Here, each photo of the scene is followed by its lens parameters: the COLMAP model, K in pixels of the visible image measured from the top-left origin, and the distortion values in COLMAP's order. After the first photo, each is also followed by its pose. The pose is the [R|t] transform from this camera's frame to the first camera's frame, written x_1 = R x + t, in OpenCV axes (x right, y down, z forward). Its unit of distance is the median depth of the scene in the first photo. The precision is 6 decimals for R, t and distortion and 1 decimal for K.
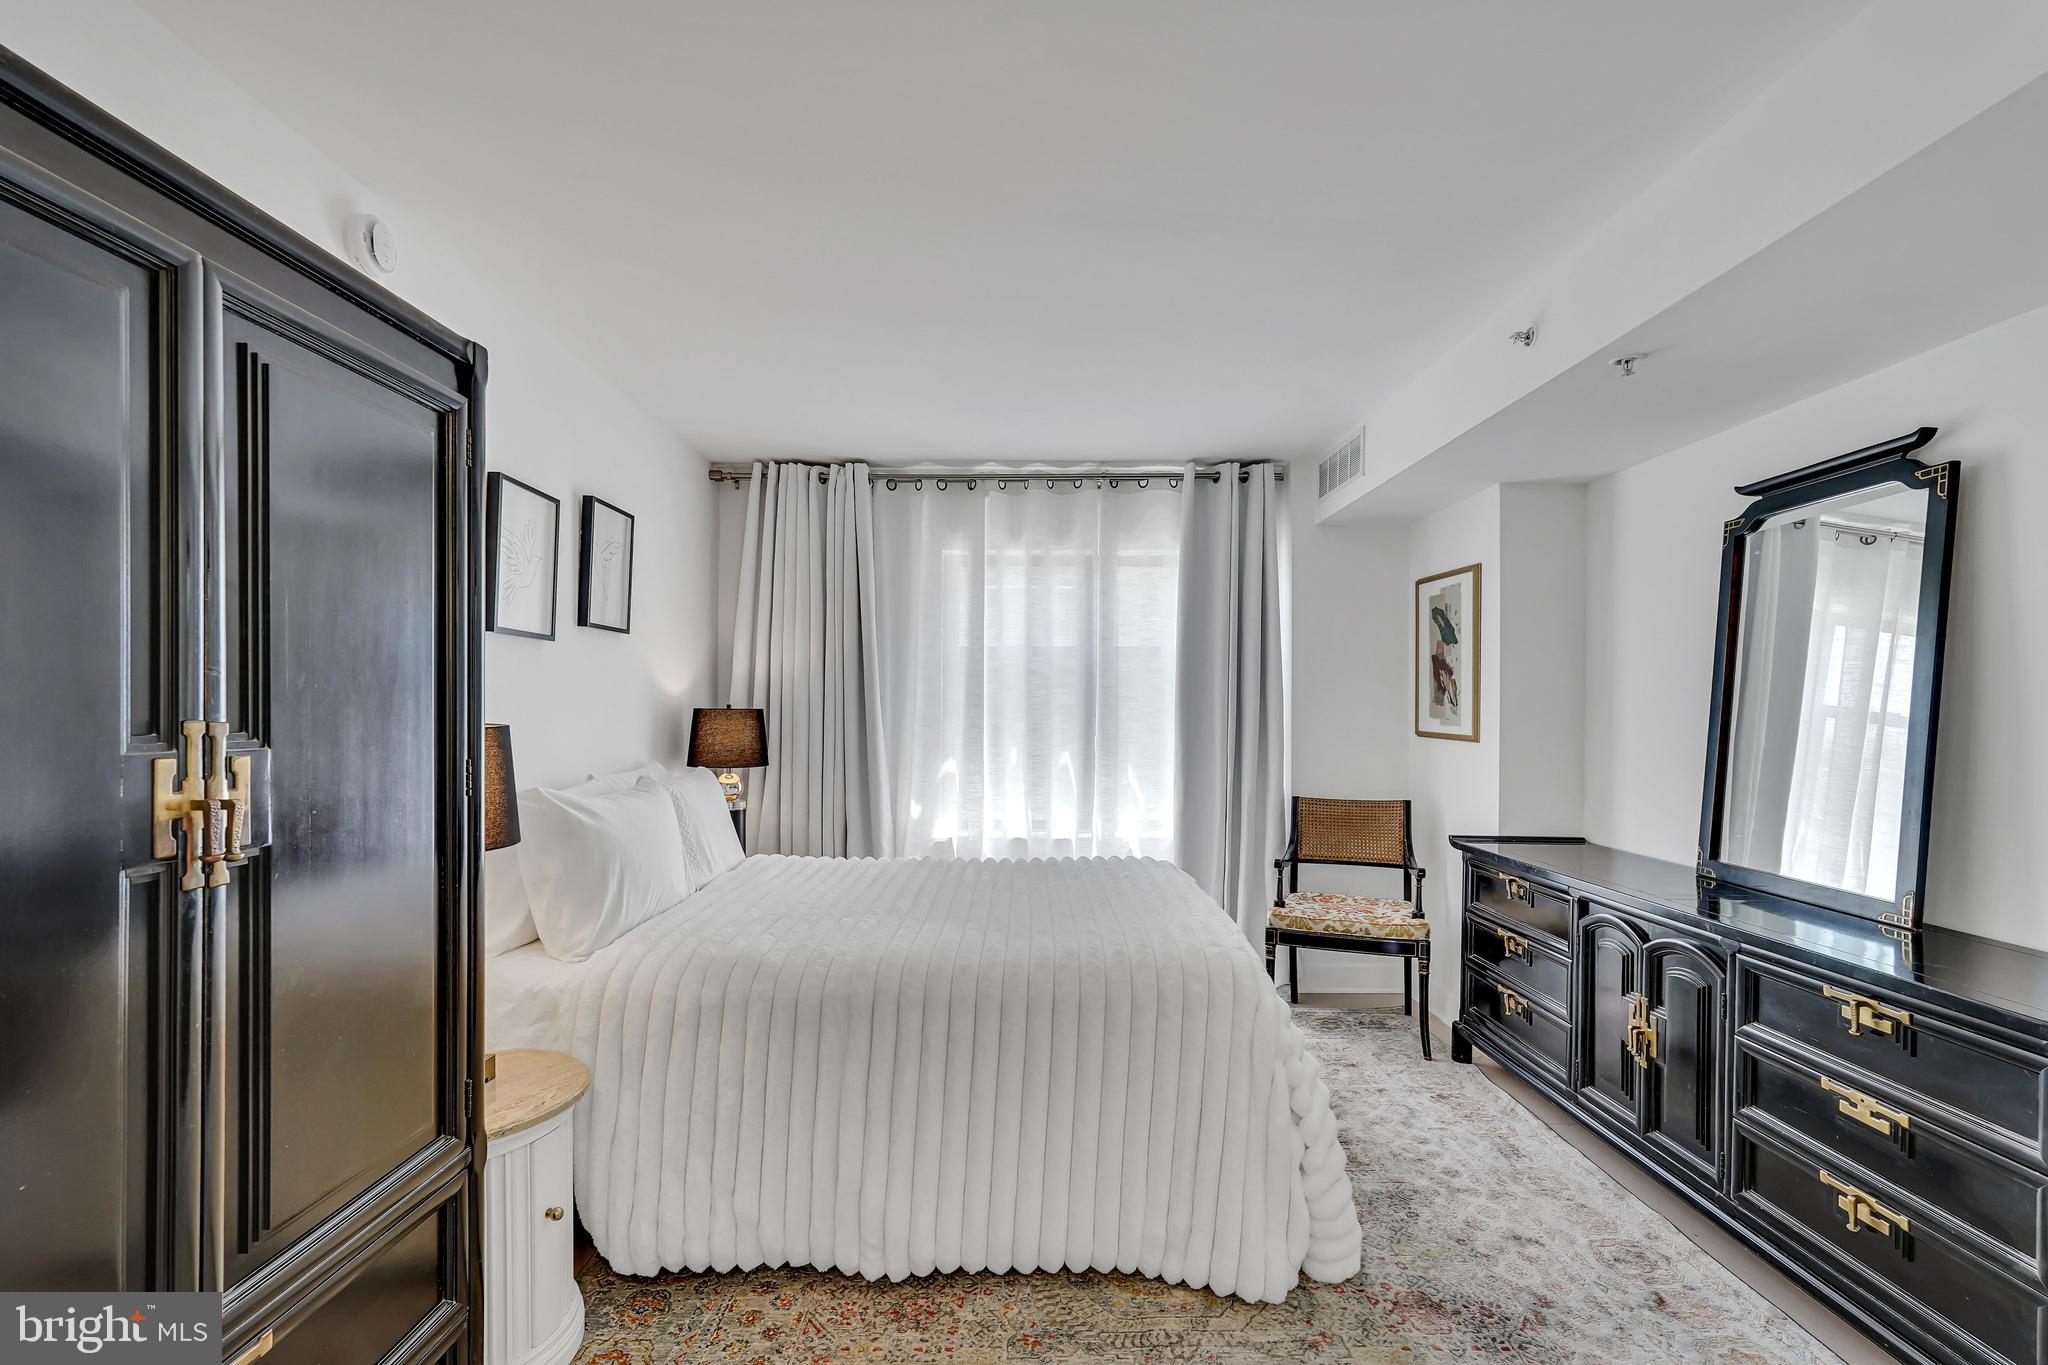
lens RADIAL K [[903.3, 0, 1026.8], [0, 903.3, 698.6], [0, 0, 1]] dist [0.008144, 0.001982]
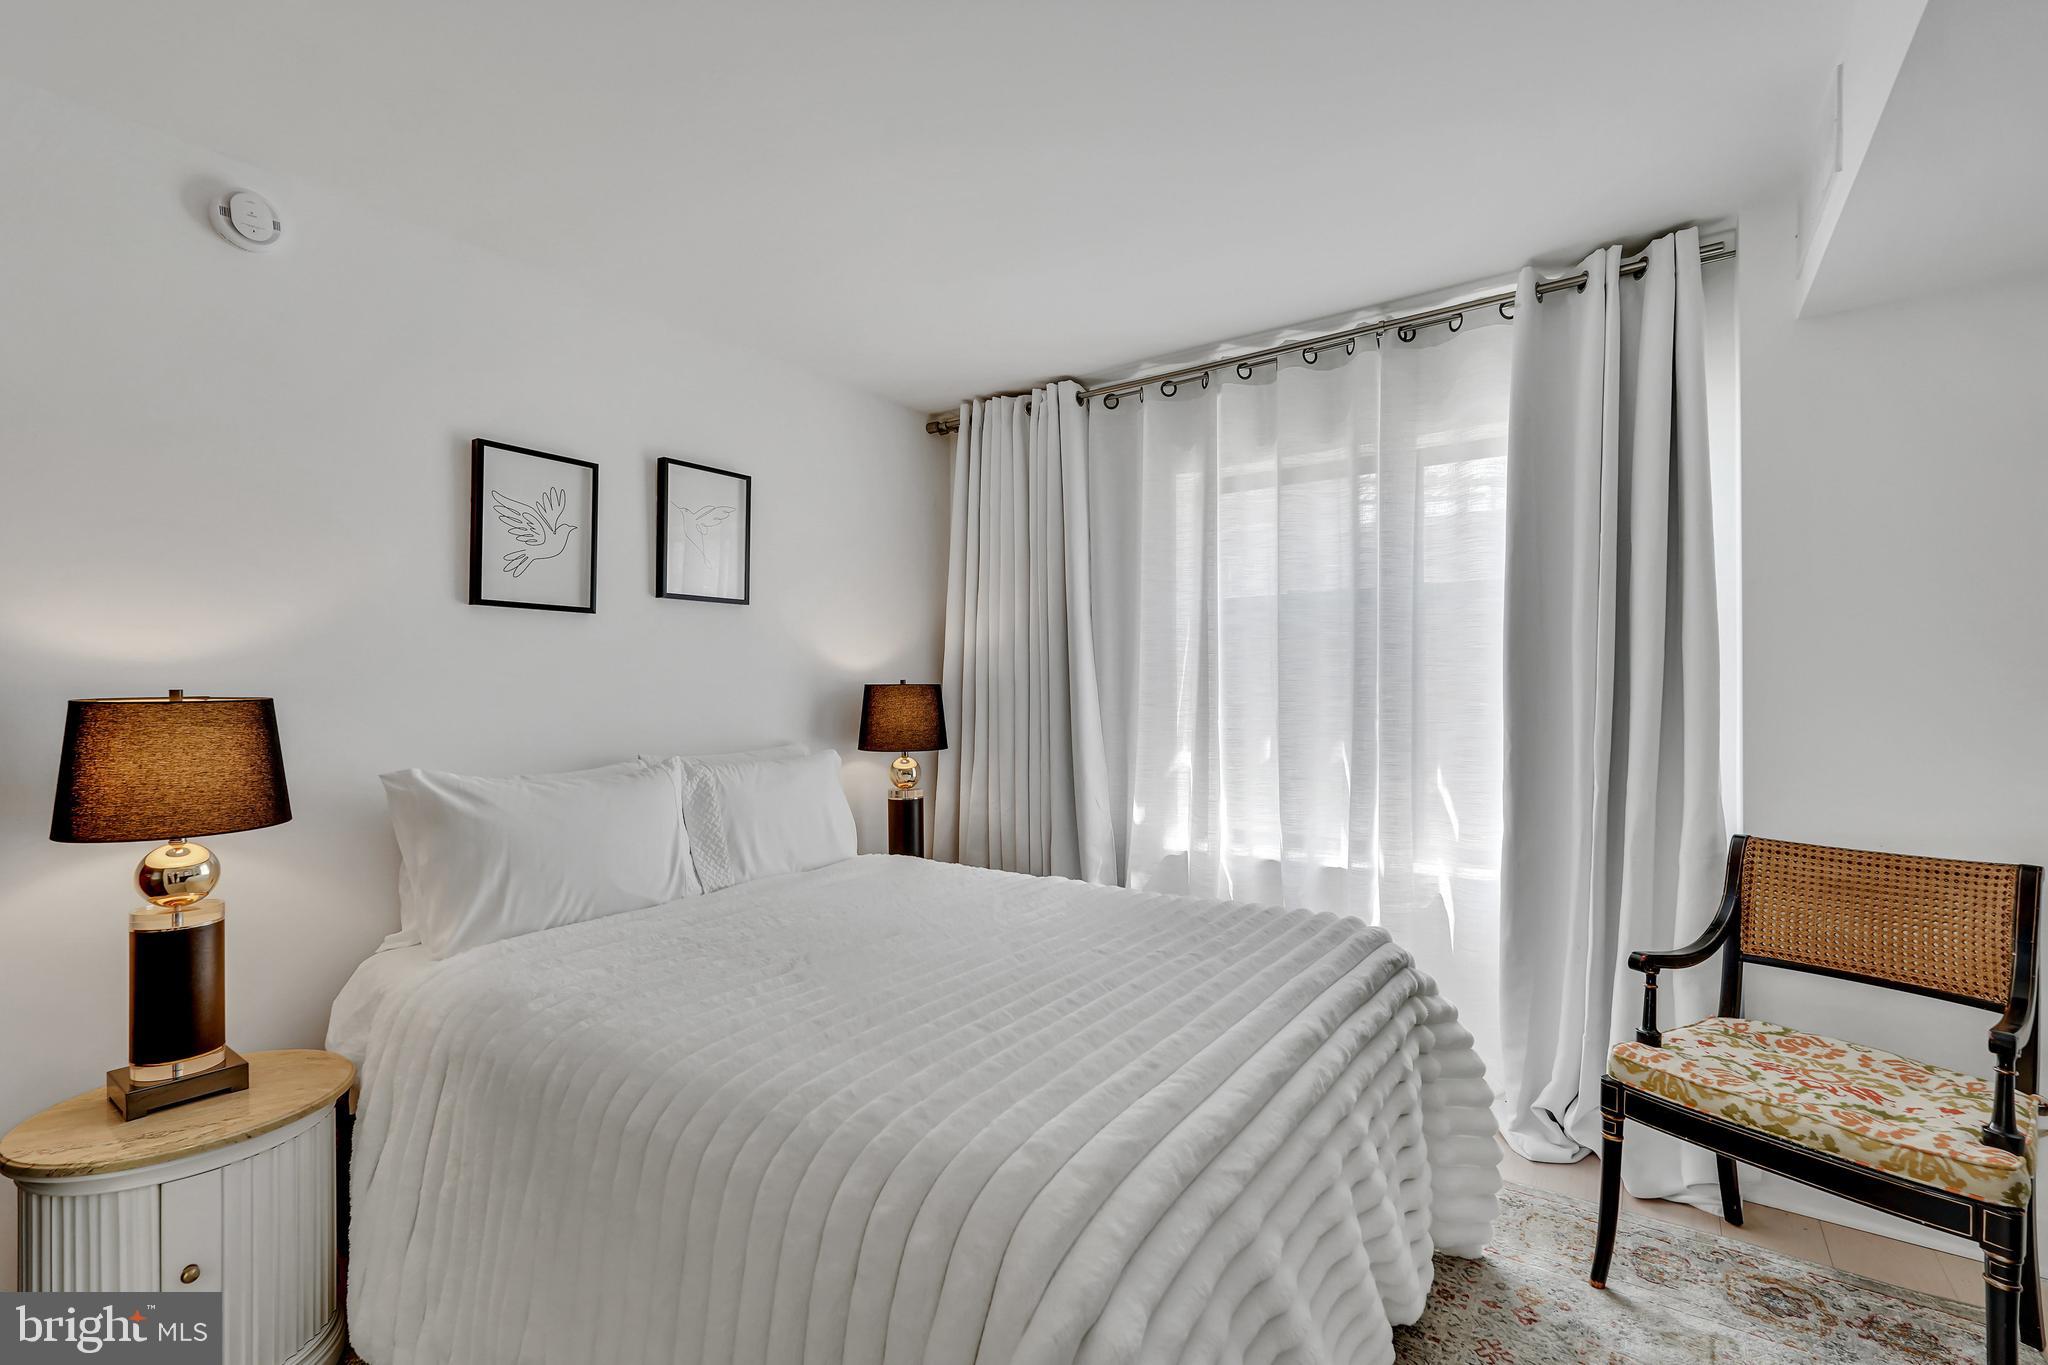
lens RADIAL K [[903.3, 0, 1020.7], [0, 903.3, 686.4], [0, 0, 1]] dist [0.008144, 0.001982]
pose [[0.820784, -0.009441, -0.571160, 0.247365], [0.014675, 0.999882, 0.004561, 0.010208], [0.571050, -0.012126, 0.820826, 0.305837]]
